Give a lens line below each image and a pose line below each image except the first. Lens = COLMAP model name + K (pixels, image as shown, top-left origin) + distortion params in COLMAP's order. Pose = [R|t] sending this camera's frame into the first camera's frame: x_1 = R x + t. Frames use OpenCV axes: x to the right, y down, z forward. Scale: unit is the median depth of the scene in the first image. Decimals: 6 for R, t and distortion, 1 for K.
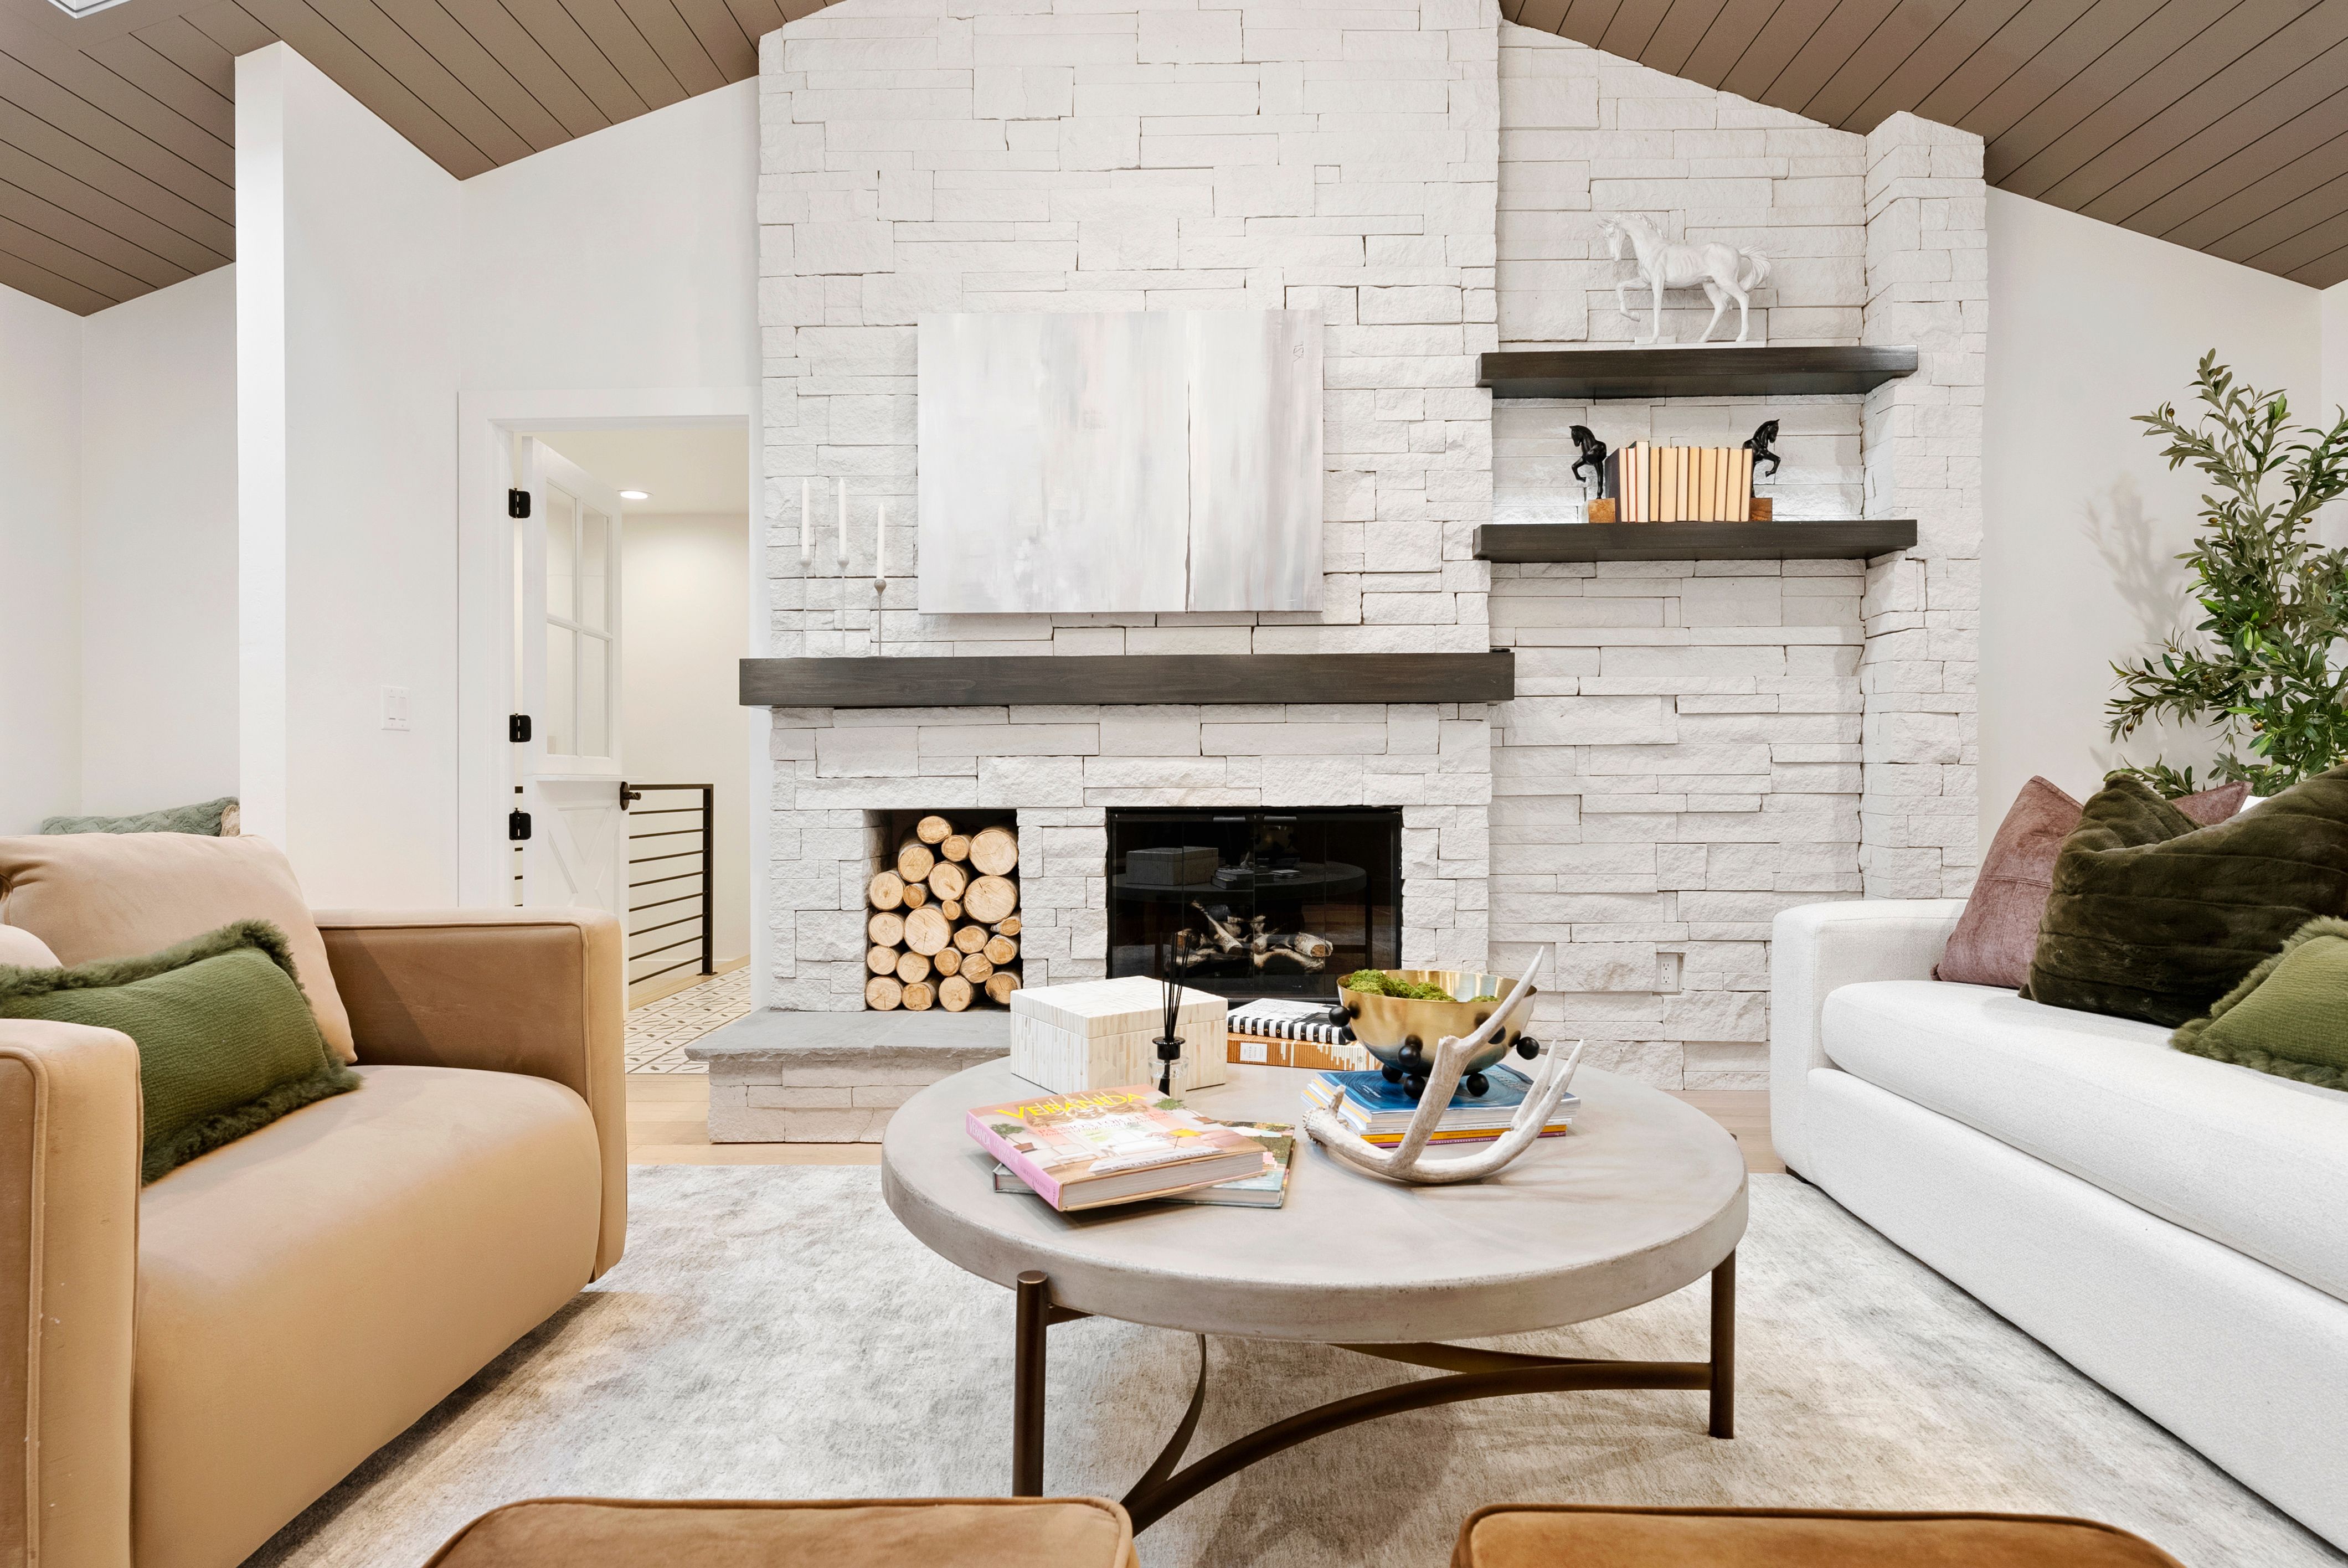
lens RADIAL K [[1232.8, 0, 1167.7], [0, 1232.8, 774.6], [0, 0, 1]] dist [0.000554, 0.000756]
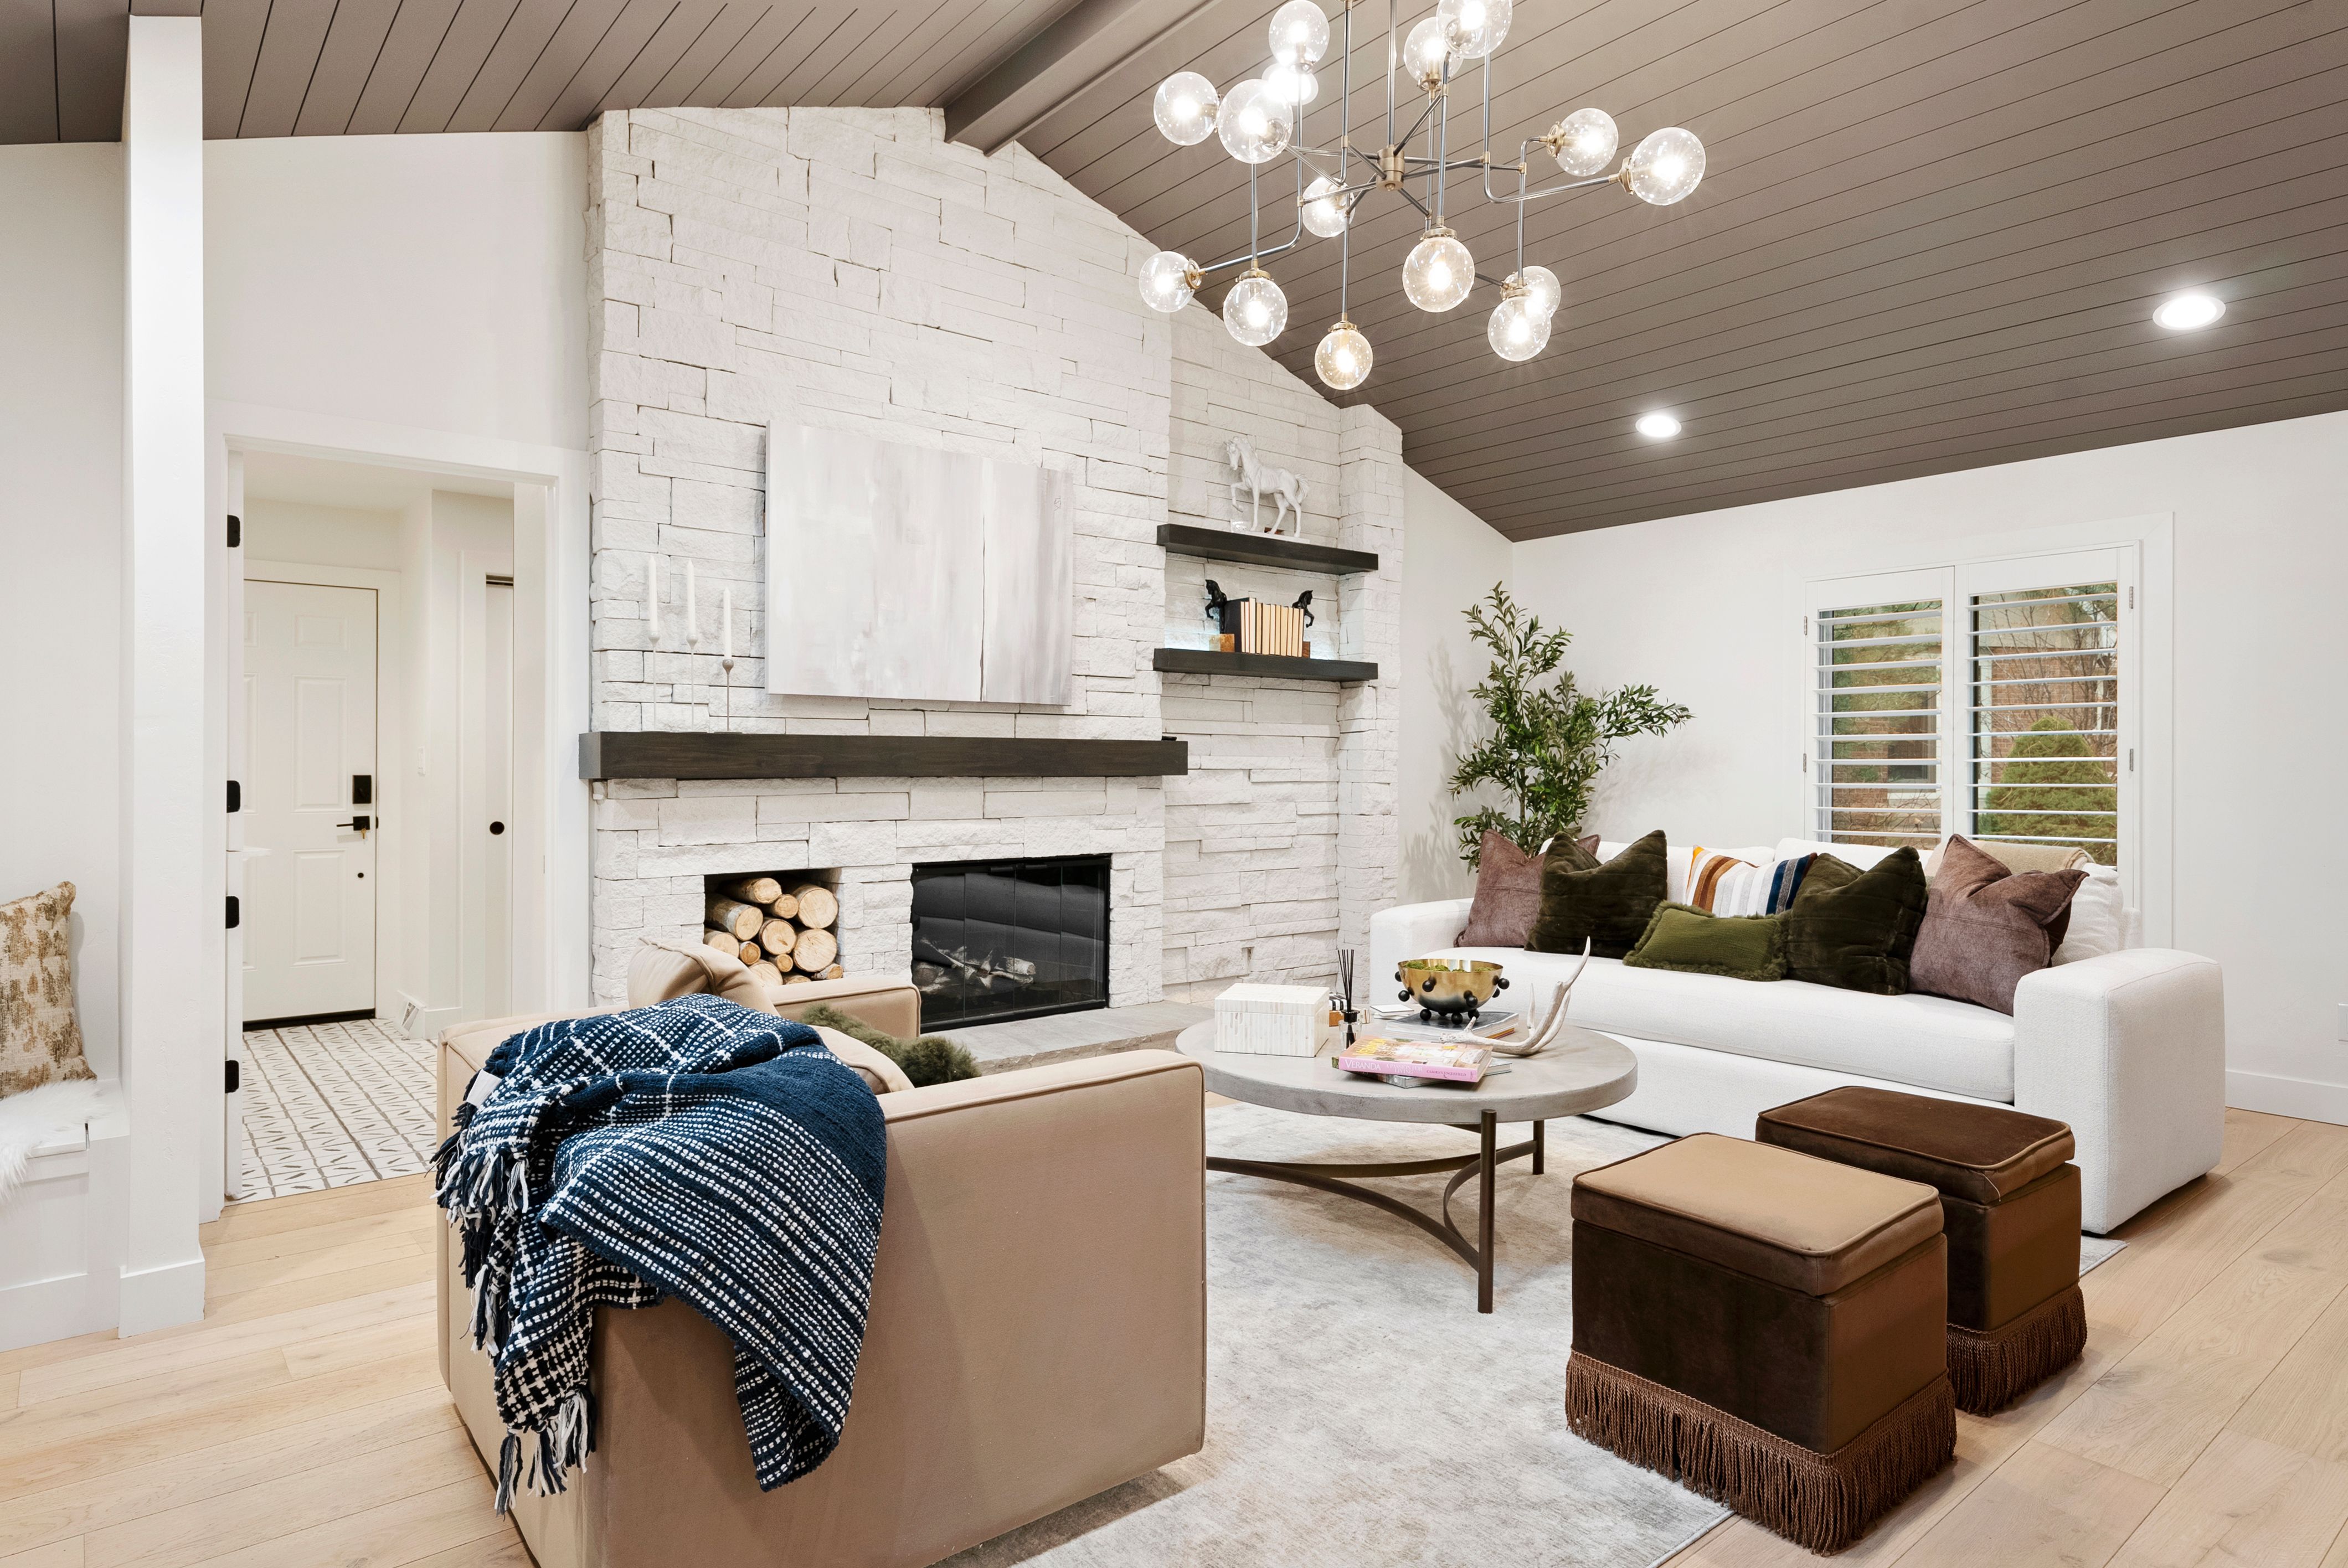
lens RADIAL K [[1340.0, 0, 1180.3], [0, 1340.0, 769.9], [0, 0, 1]] dist [0.002431, -0.000155]
pose [[0.750666, 0.004078, 0.660670, -0.705767], [-0.001467, 0.999989, -0.004505, -0.057636], [-0.660681, 0.002413, 0.750663, -0.130827]]
